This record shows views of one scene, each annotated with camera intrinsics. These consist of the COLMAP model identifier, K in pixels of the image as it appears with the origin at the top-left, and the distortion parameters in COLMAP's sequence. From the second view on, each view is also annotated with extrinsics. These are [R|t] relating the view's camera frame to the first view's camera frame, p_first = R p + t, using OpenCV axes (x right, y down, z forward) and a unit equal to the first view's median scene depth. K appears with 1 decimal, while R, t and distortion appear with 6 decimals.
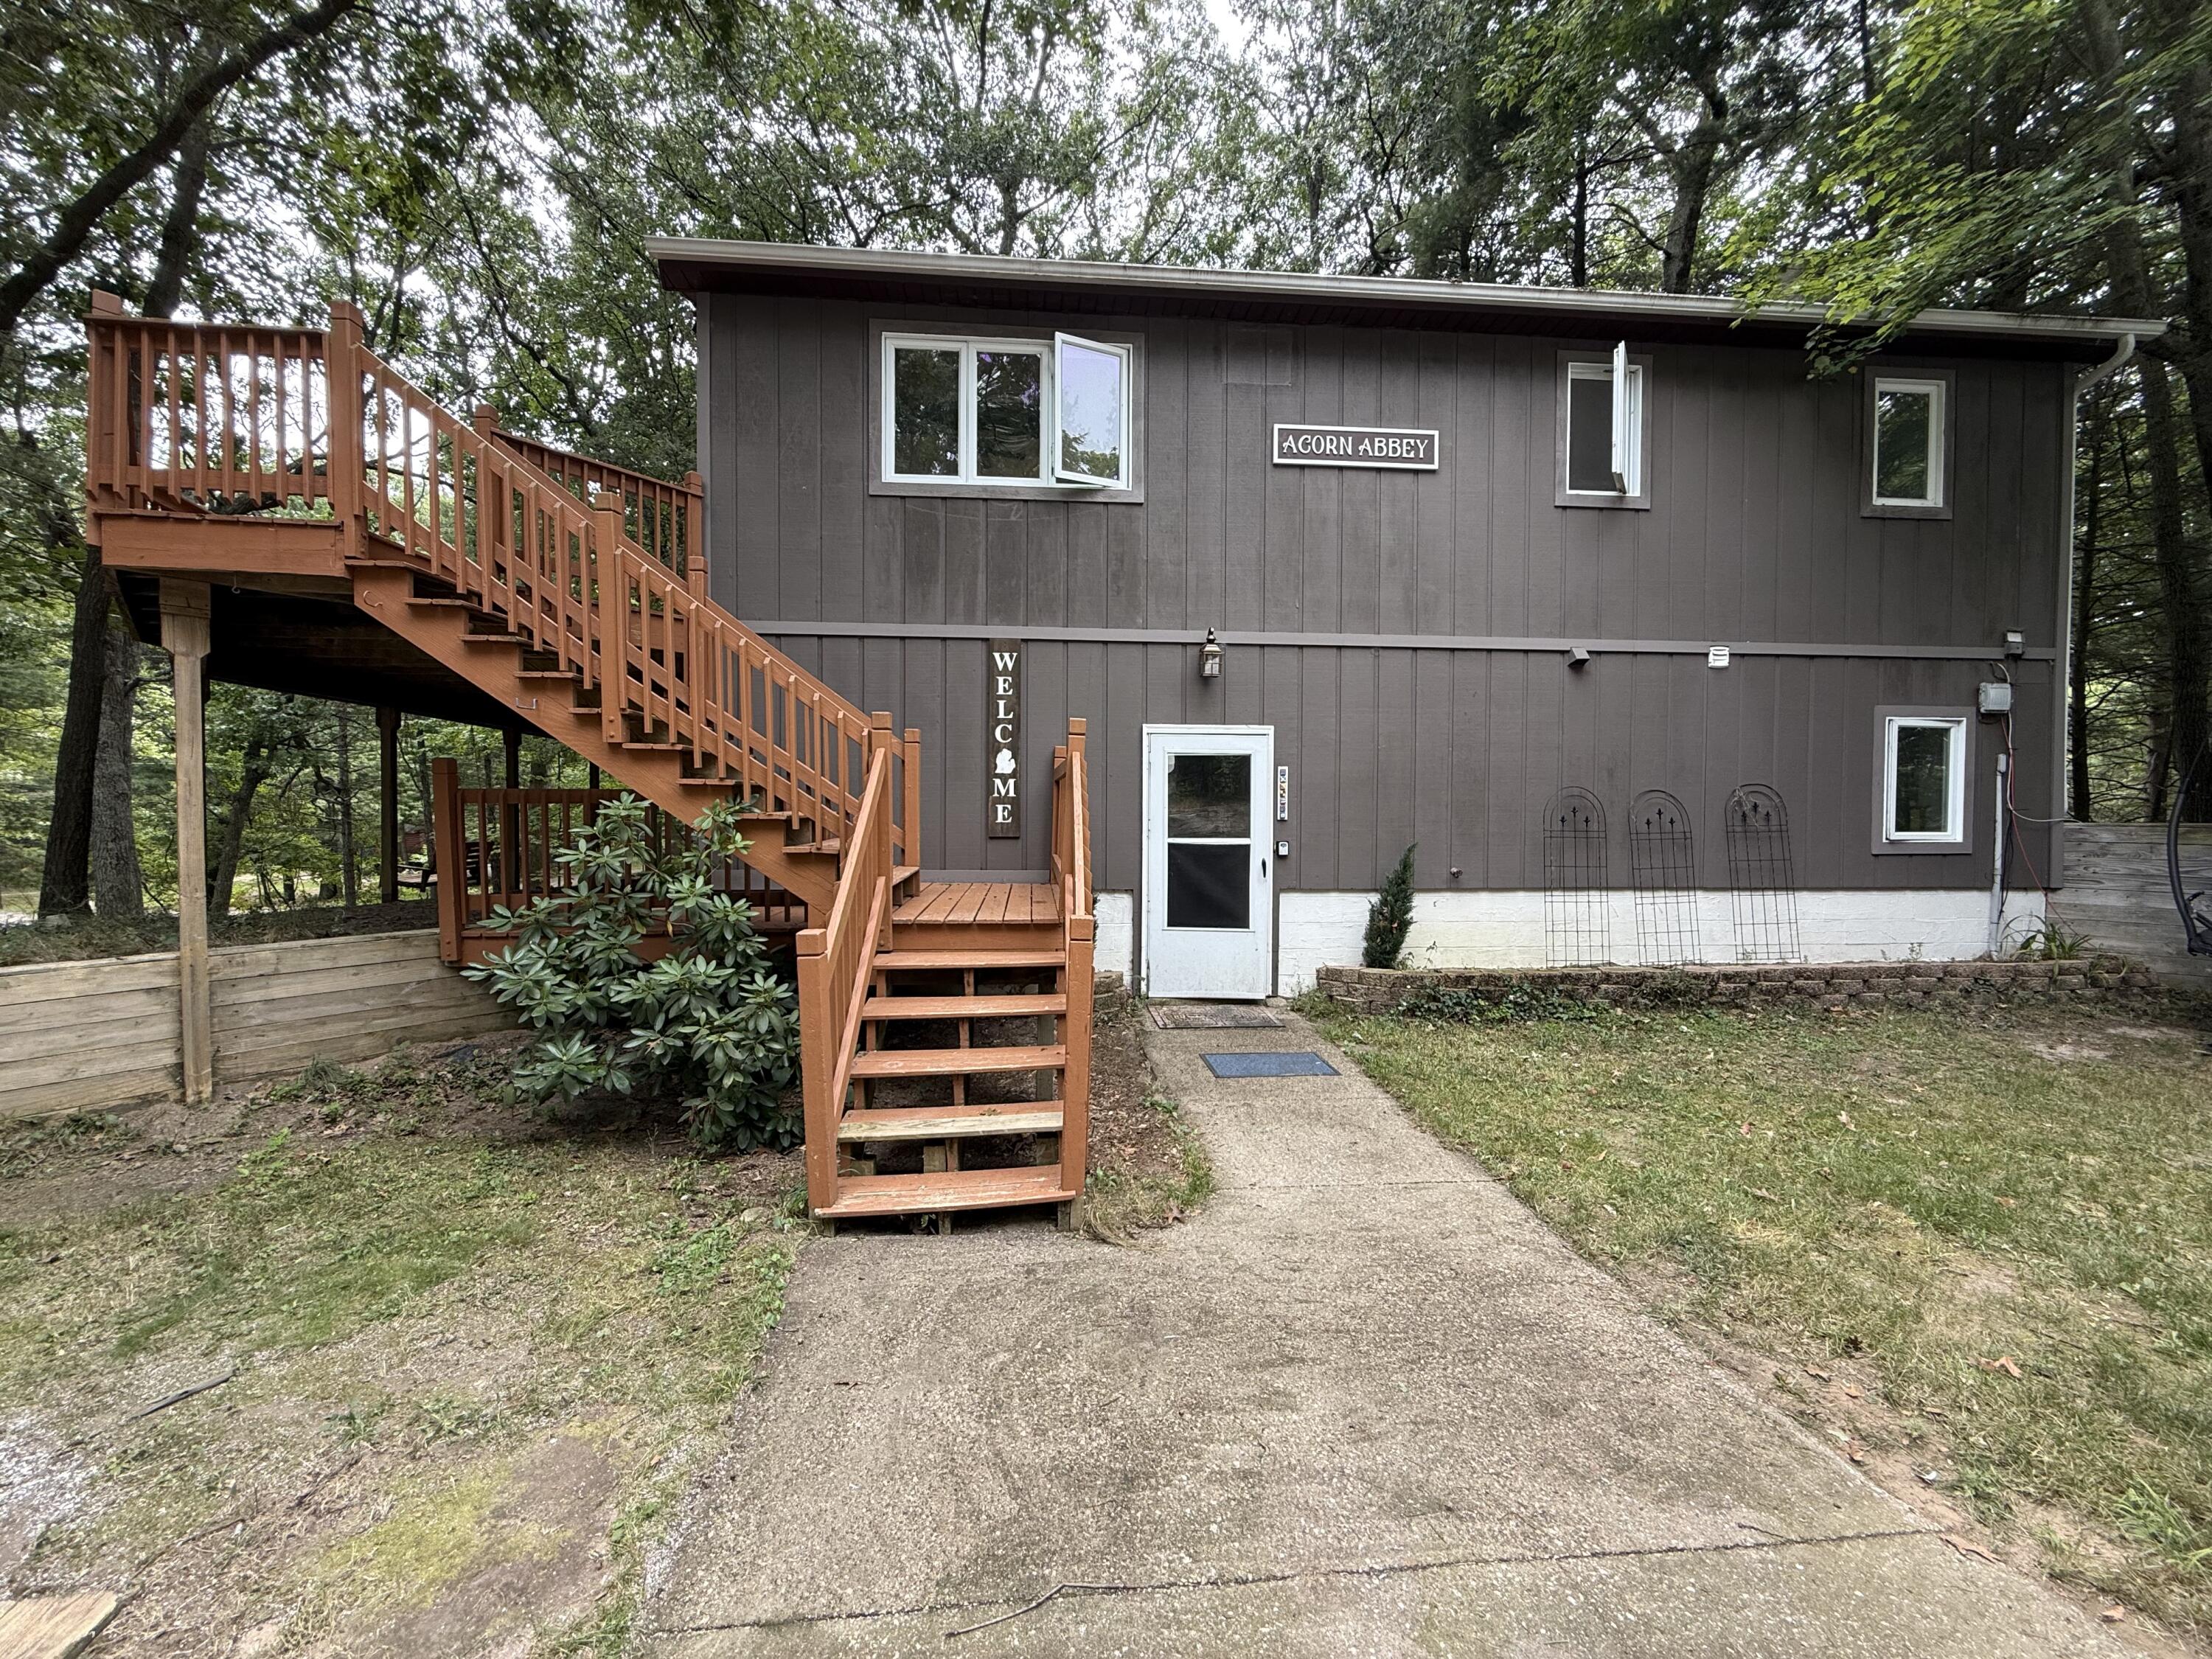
lens RADIAL K [[882.7, 0, 1098.4], [0, 882.7, 828.3], [0, 0, 1]] dist [-0.000428, 0.000012]
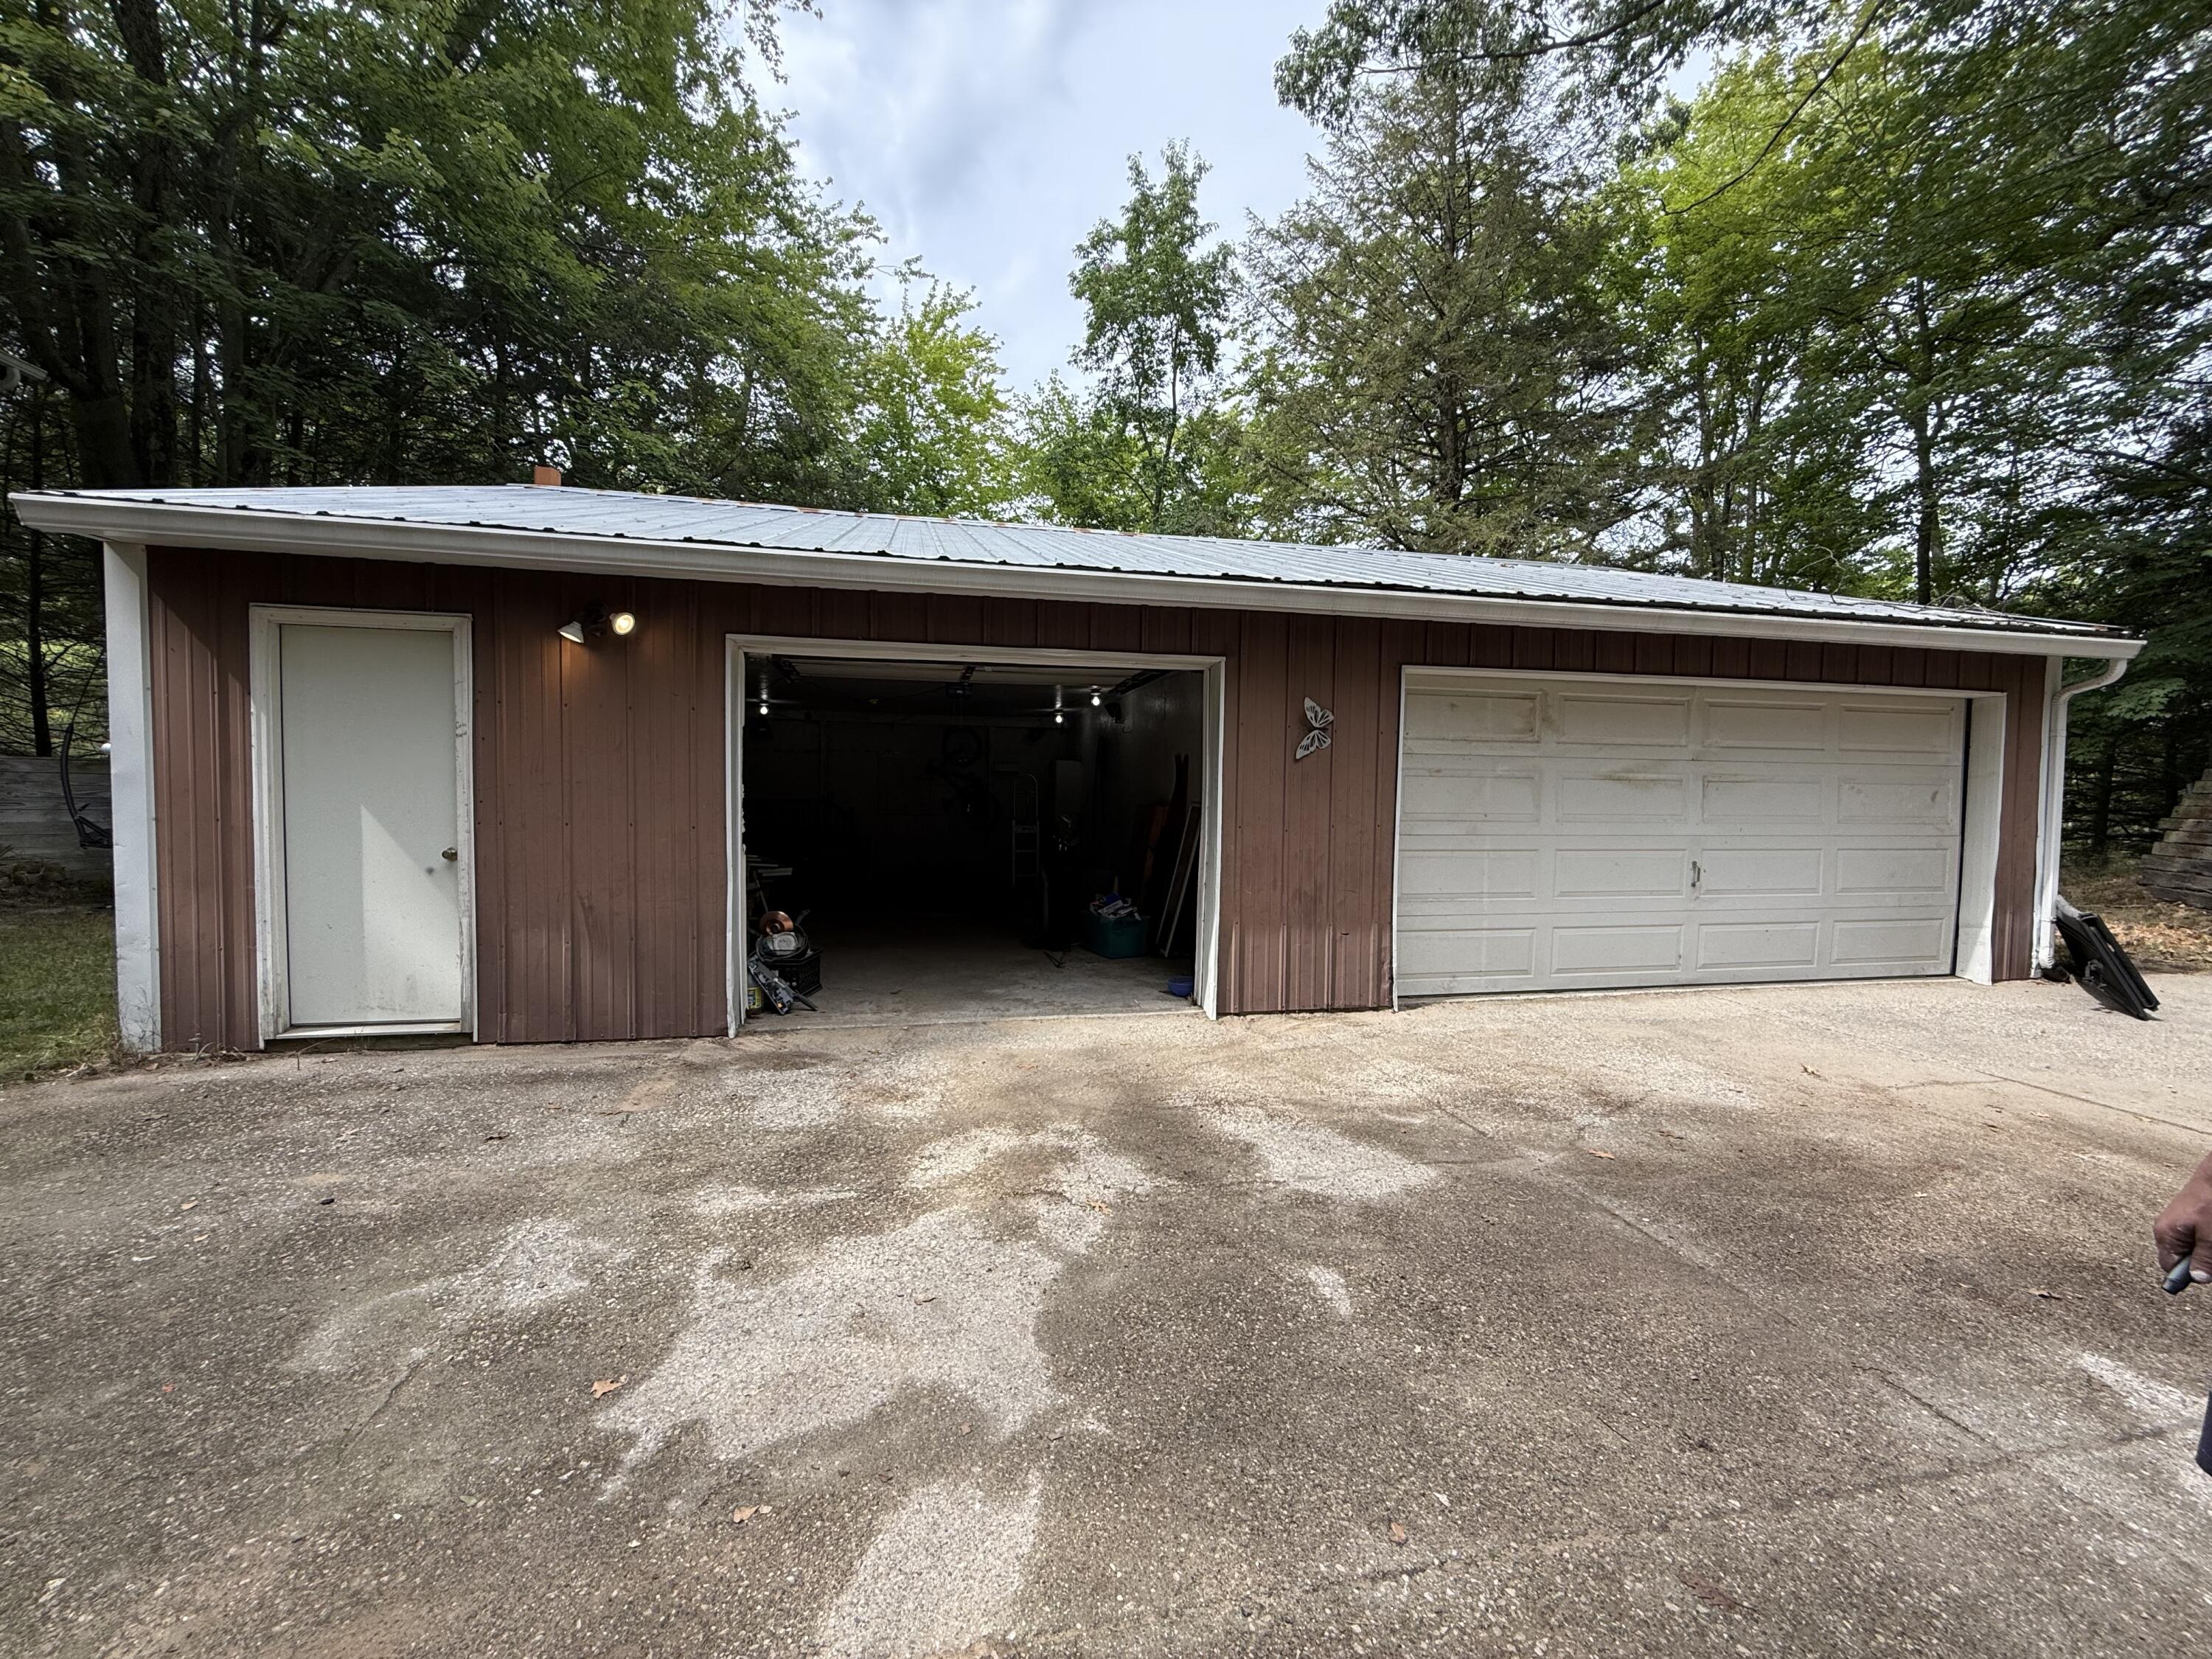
lens RADIAL K [[882.7, 0, 1098.4], [0, 882.7, 828.3], [0, 0, 1]] dist [-0.000428, 0.000012]
pose [[-0.120821, -0.050832, 0.991372, -0.316062], [0.006712, 0.998623, 0.052022, 0.044915], [-0.992652, 0.012939, -0.120314, -0.397825]]
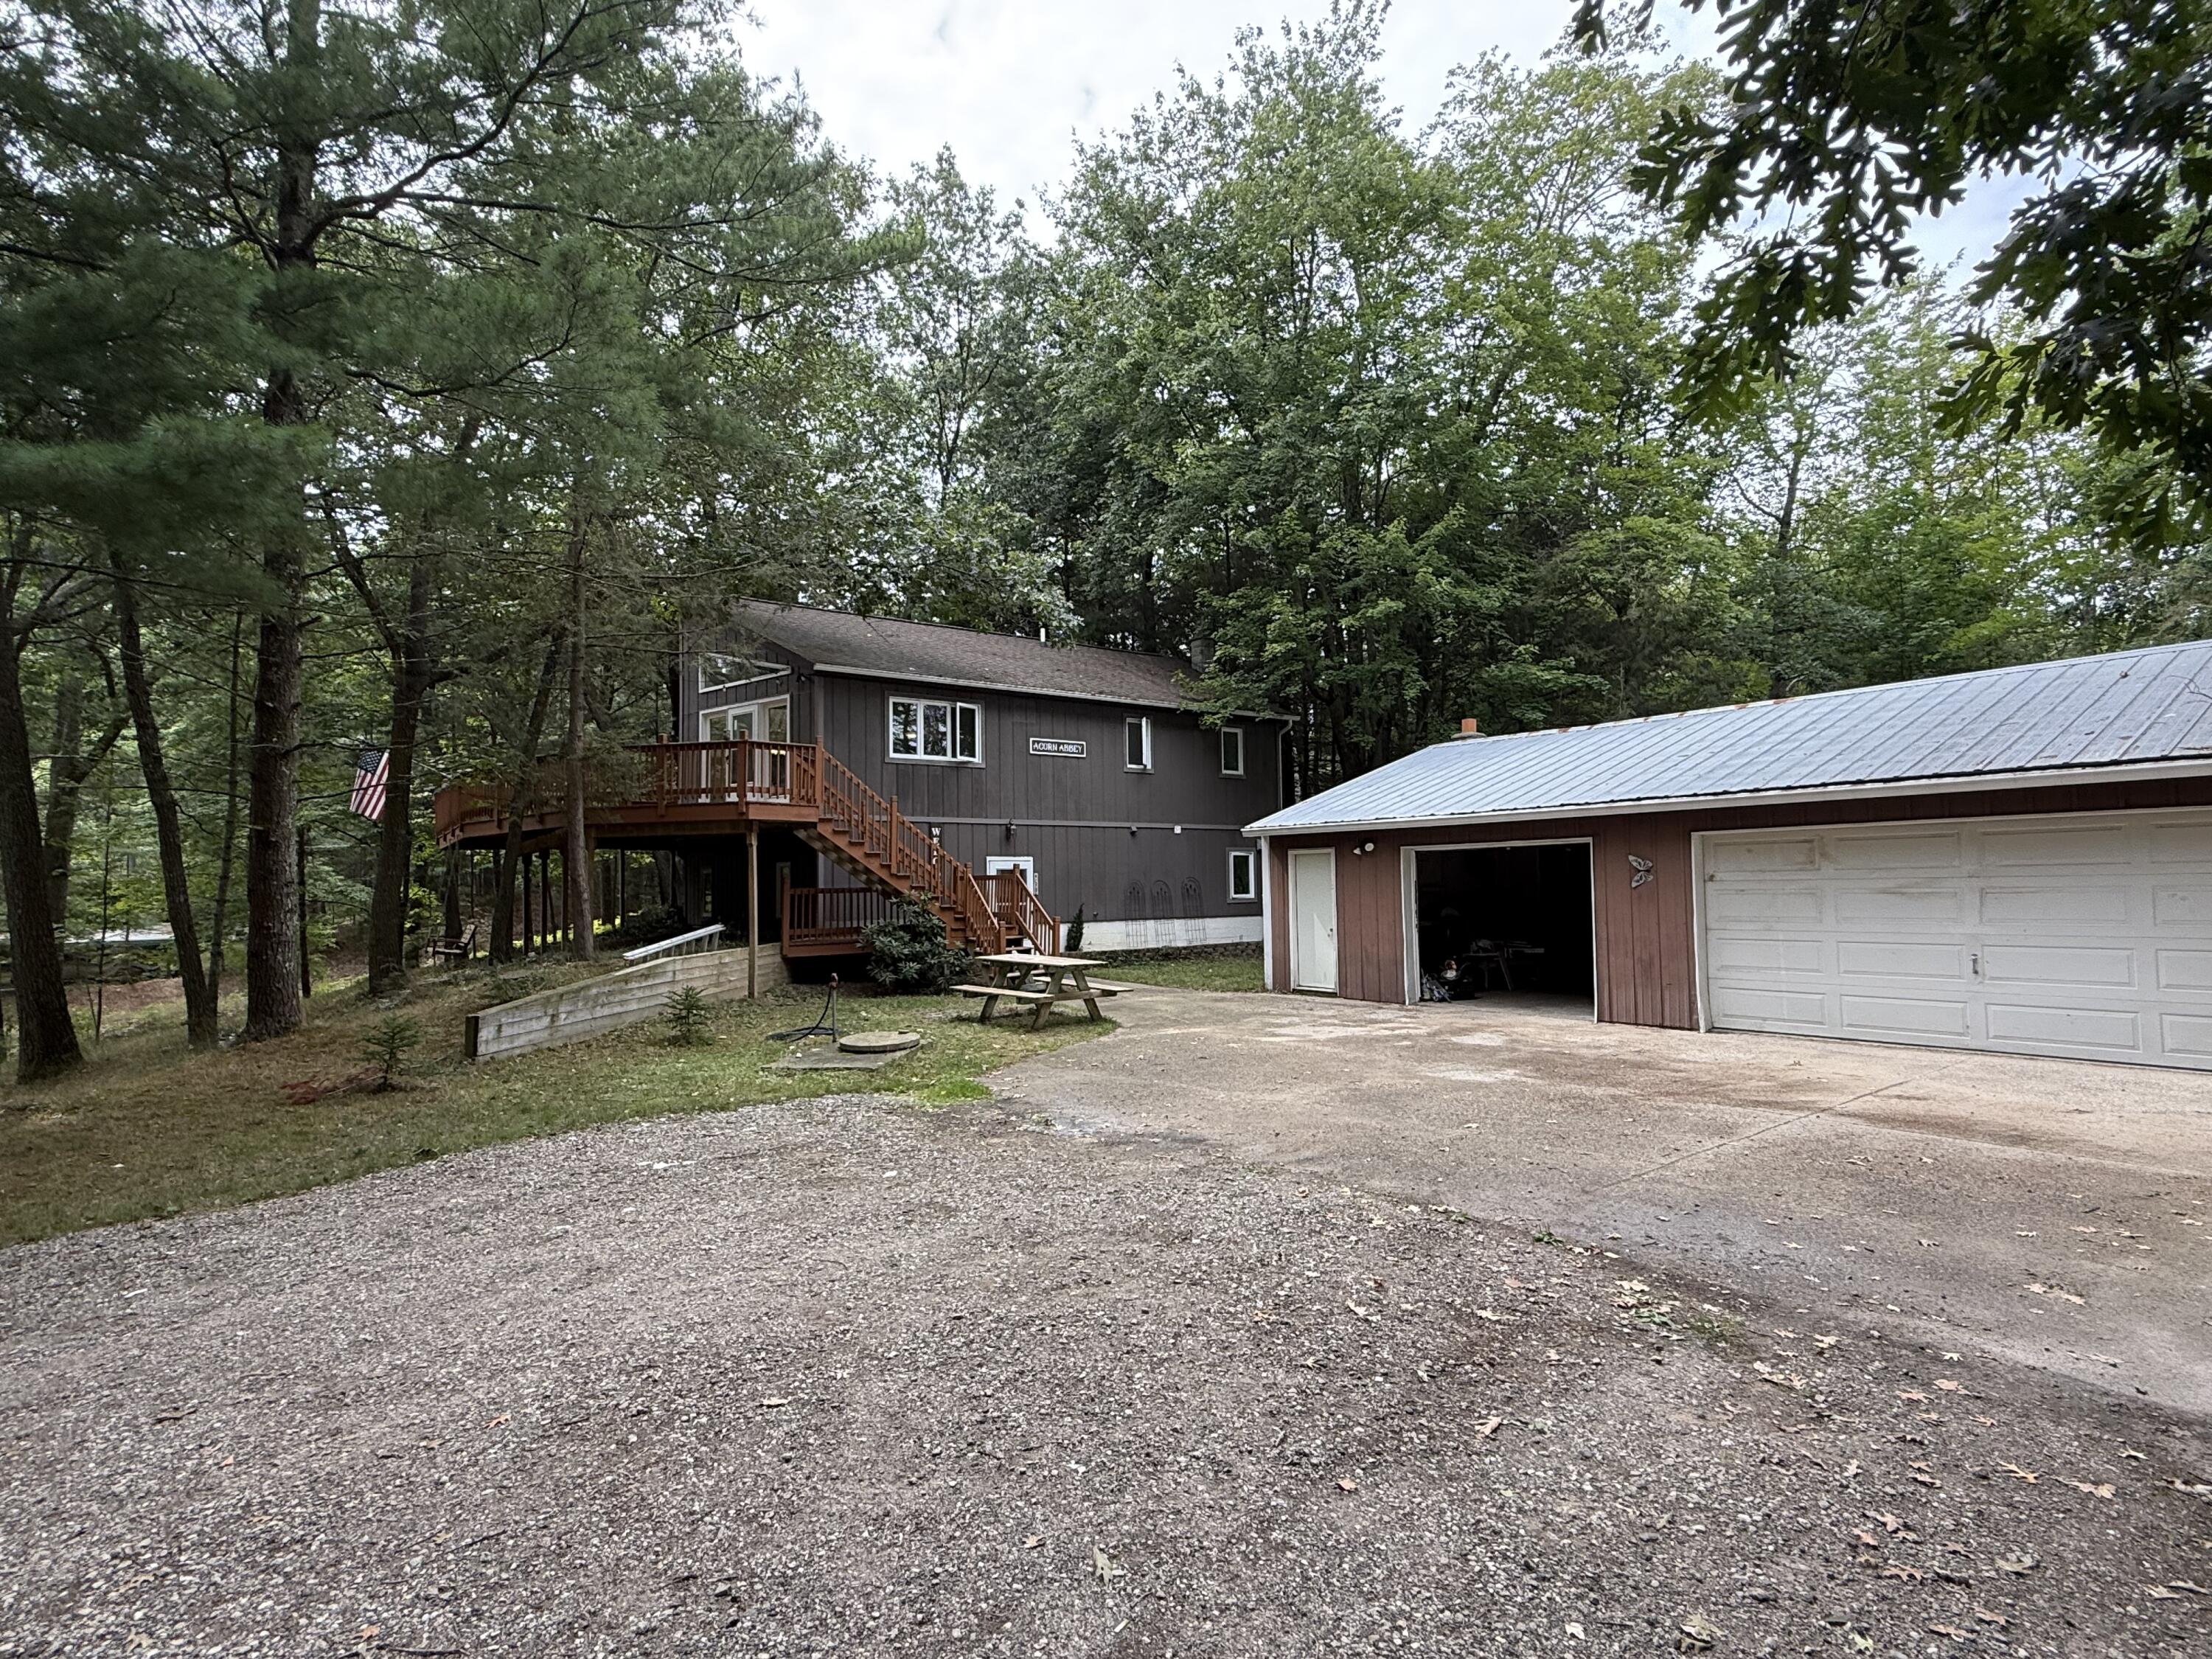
lens RADIAL K [[1118.5, 0, 1097.7], [0, 1118.5, 830.9], [0, 0, 1]] dist [-0.002586, -0.000422]
pose [[0.856502, 0.008543, 0.516073, -1.305523], [0.030788, 0.997237, -0.067606, 0.029707], [-0.515224, 0.073794, 0.853872, -1.842248]]
